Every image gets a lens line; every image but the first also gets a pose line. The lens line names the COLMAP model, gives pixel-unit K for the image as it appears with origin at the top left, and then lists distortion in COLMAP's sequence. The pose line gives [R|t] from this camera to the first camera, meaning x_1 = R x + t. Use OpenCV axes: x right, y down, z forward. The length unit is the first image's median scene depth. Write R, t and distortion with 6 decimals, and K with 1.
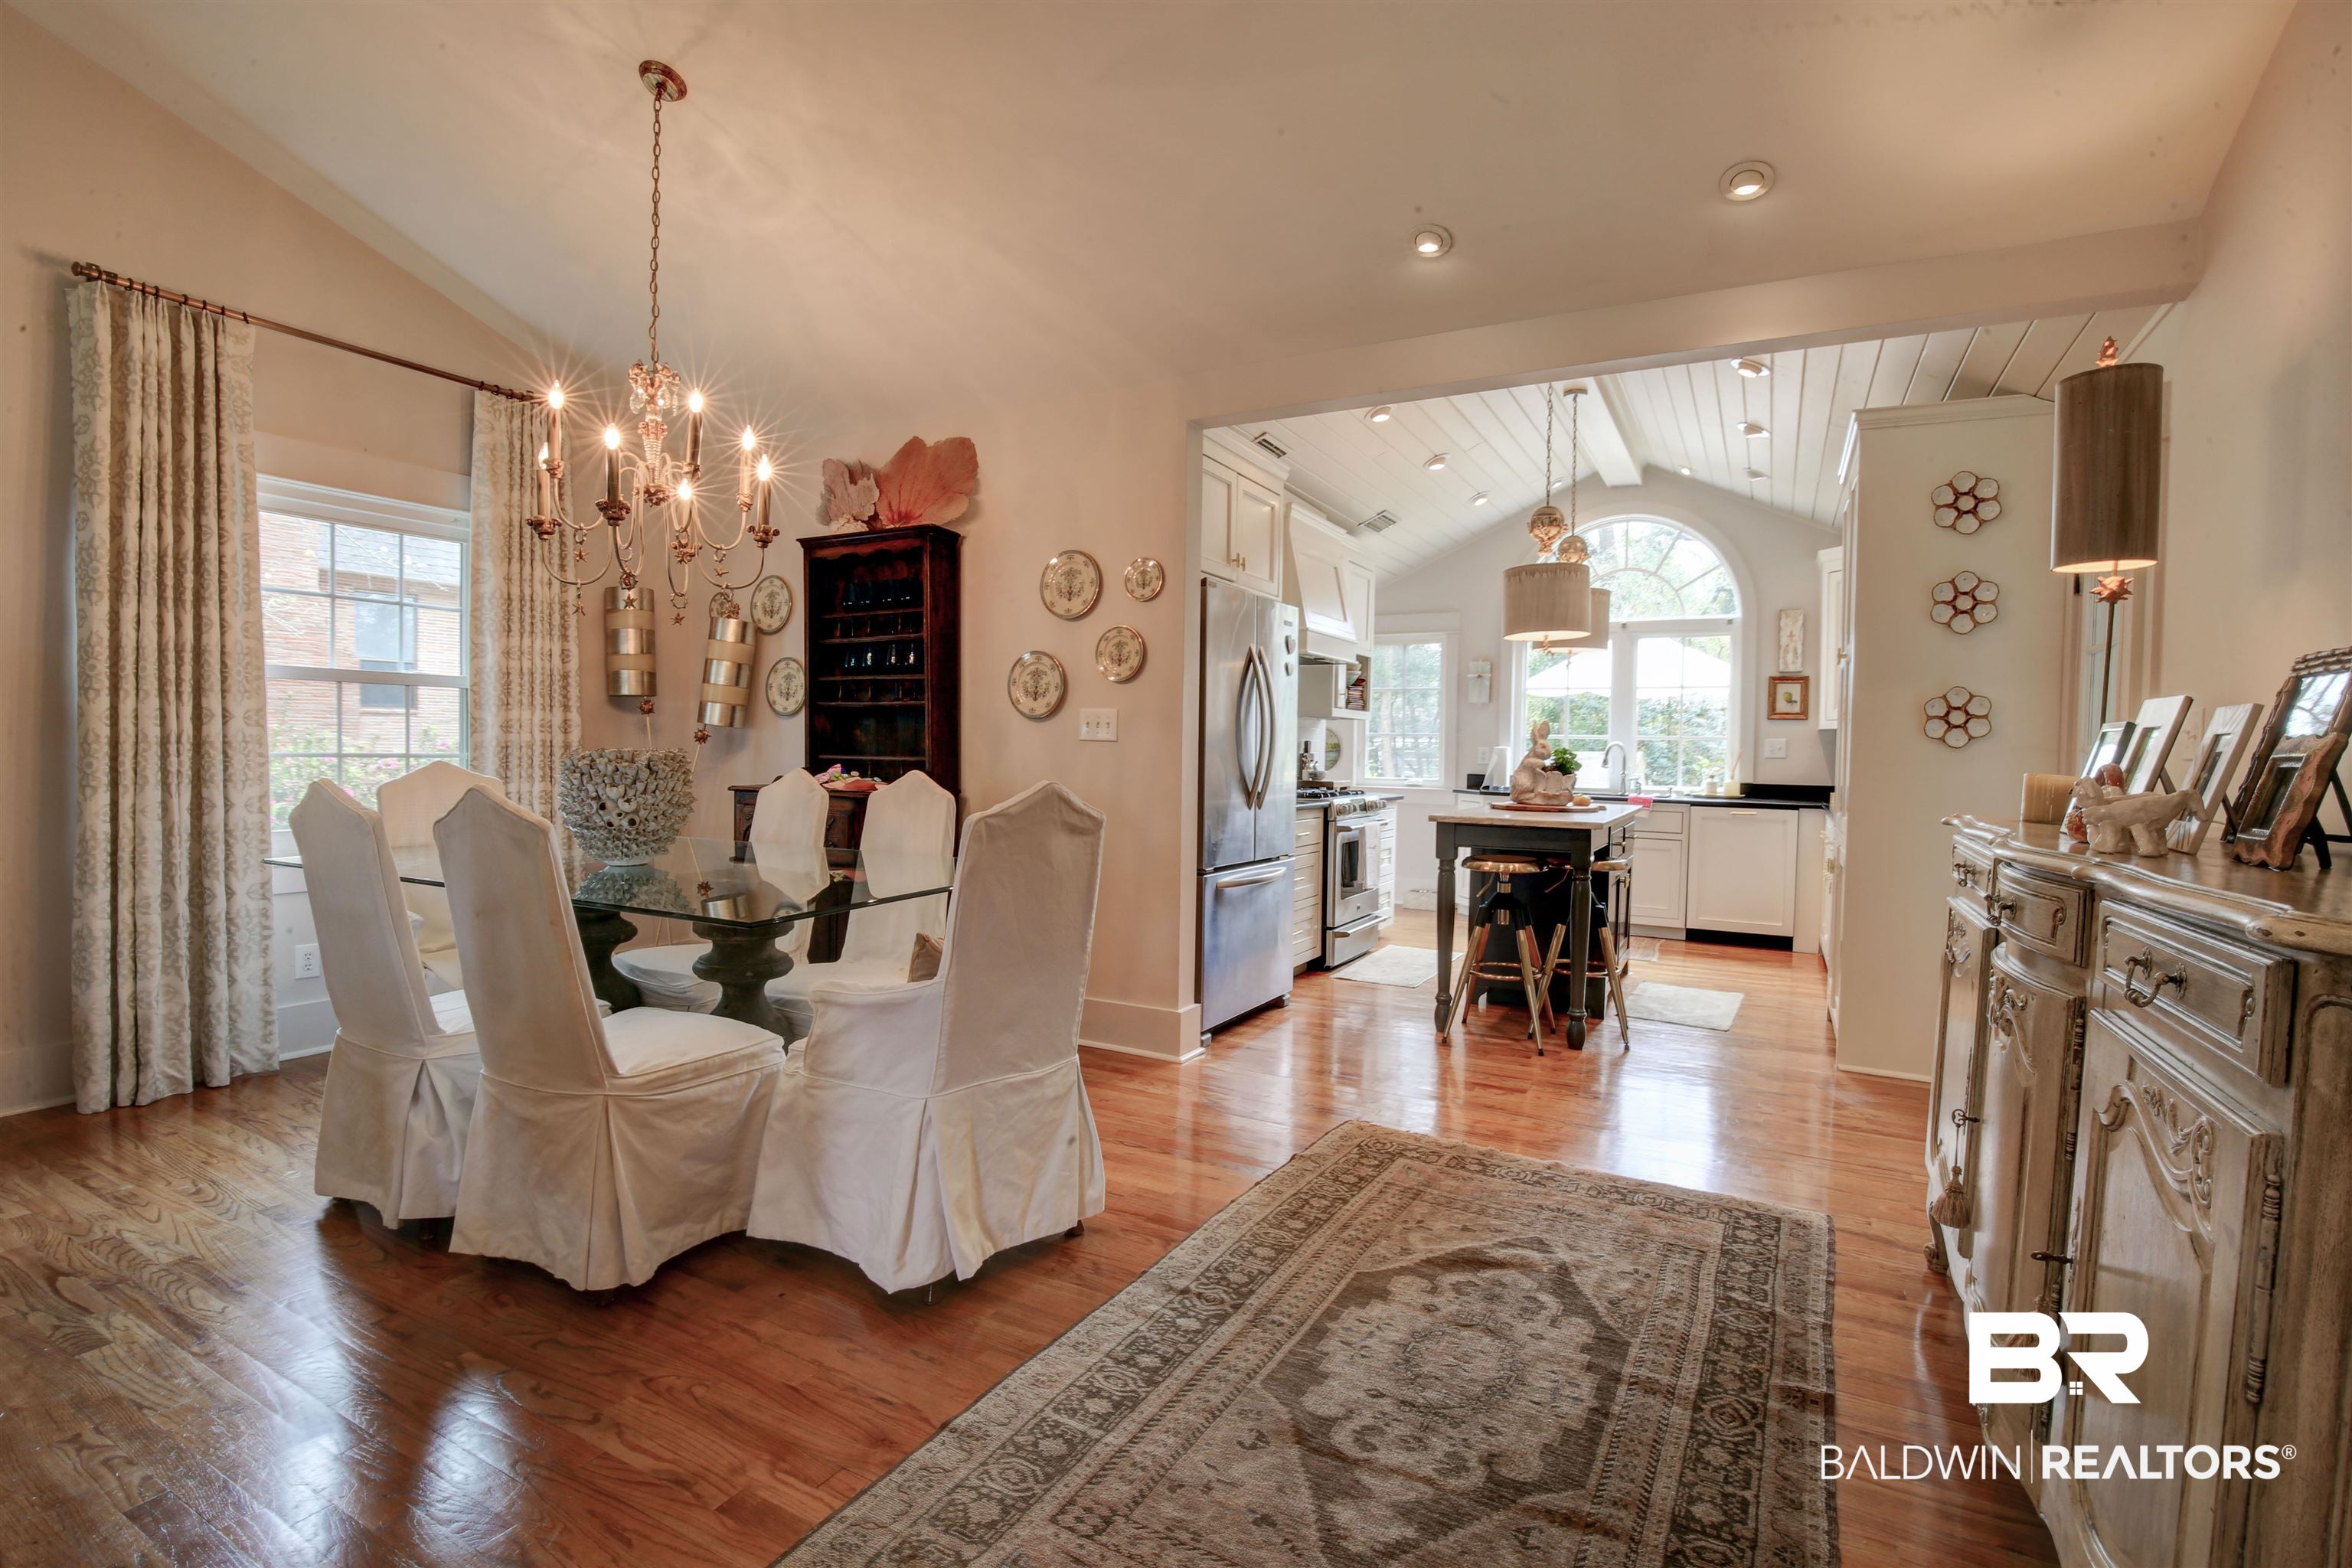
lens RADIAL K [[1089.6, 0, 1165.4], [0, 1089.6, 781.3], [0, 0, 1]] dist [-0.033548, 0.002388]
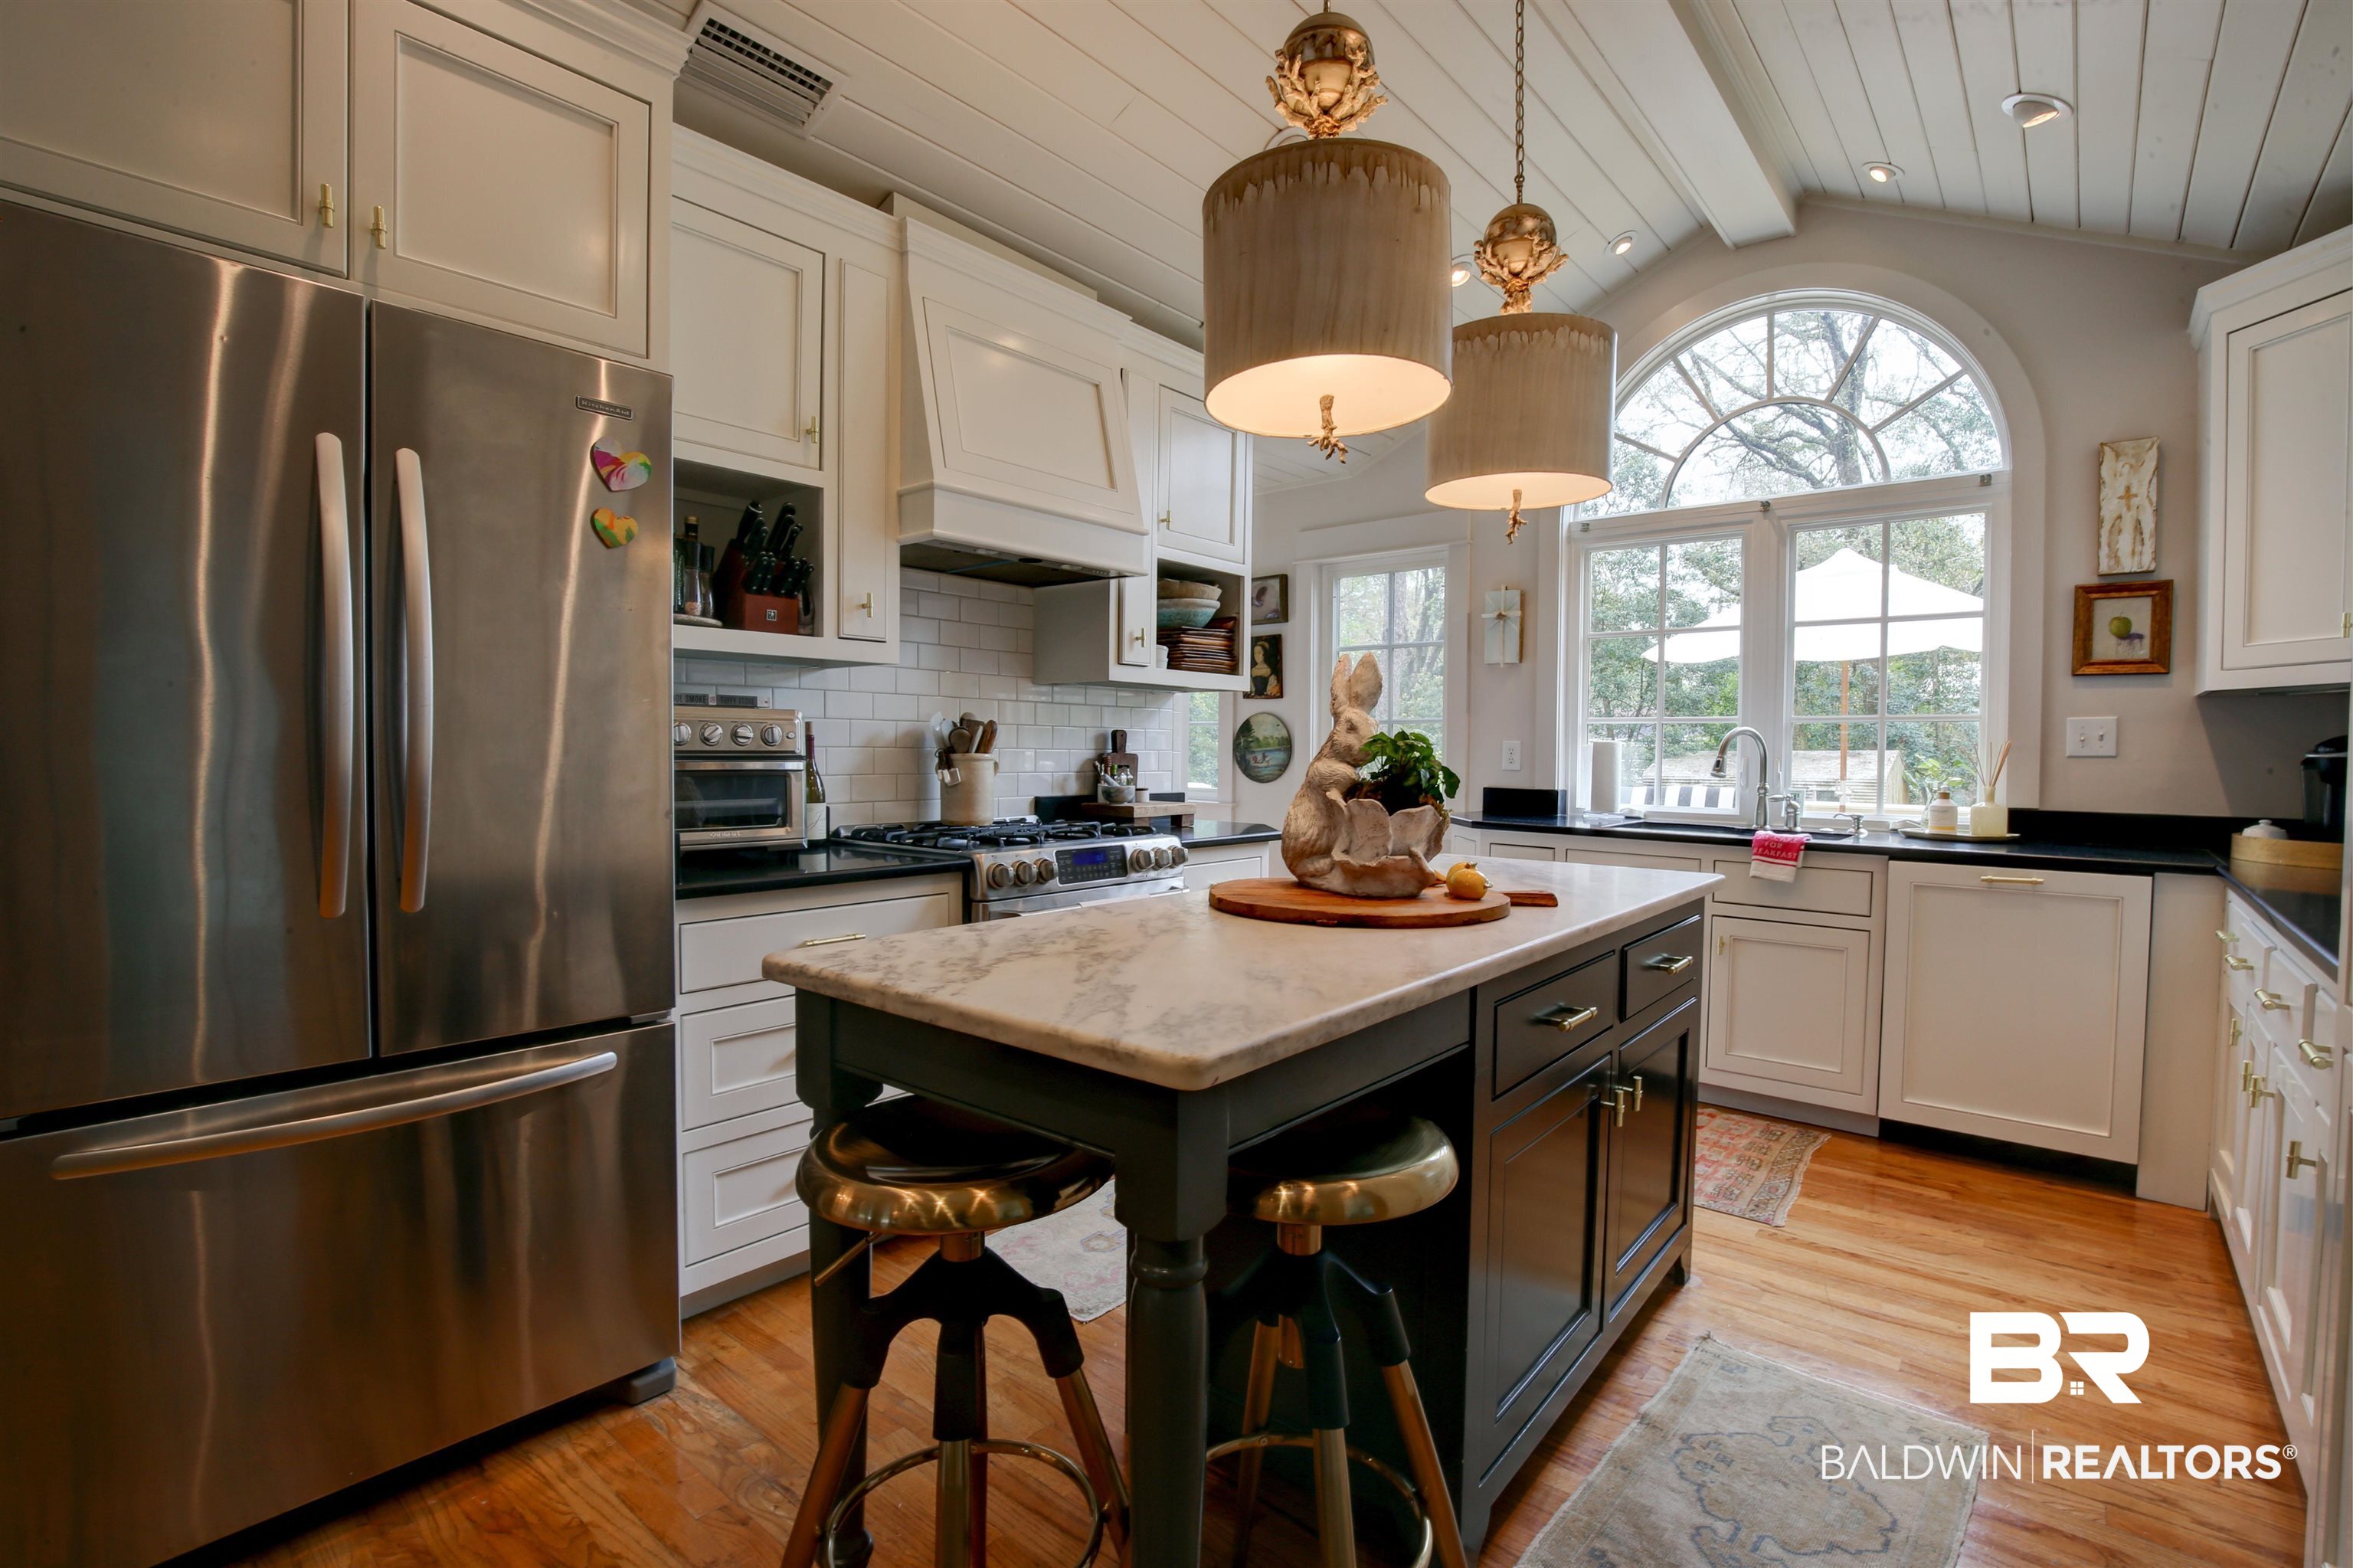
lens RADIAL K [[1090.1, 0, 1156.4], [0, 1090.1, 784.4], [0, 0, 1]] dist [-0.033548, 0.002388]
pose [[0.980338, -0.000436, -0.197327, 0.255937], [0.000676, 0.999999, 0.001150, -0.010239], [0.197327, -0.001261, 0.980337, 0.461888]]
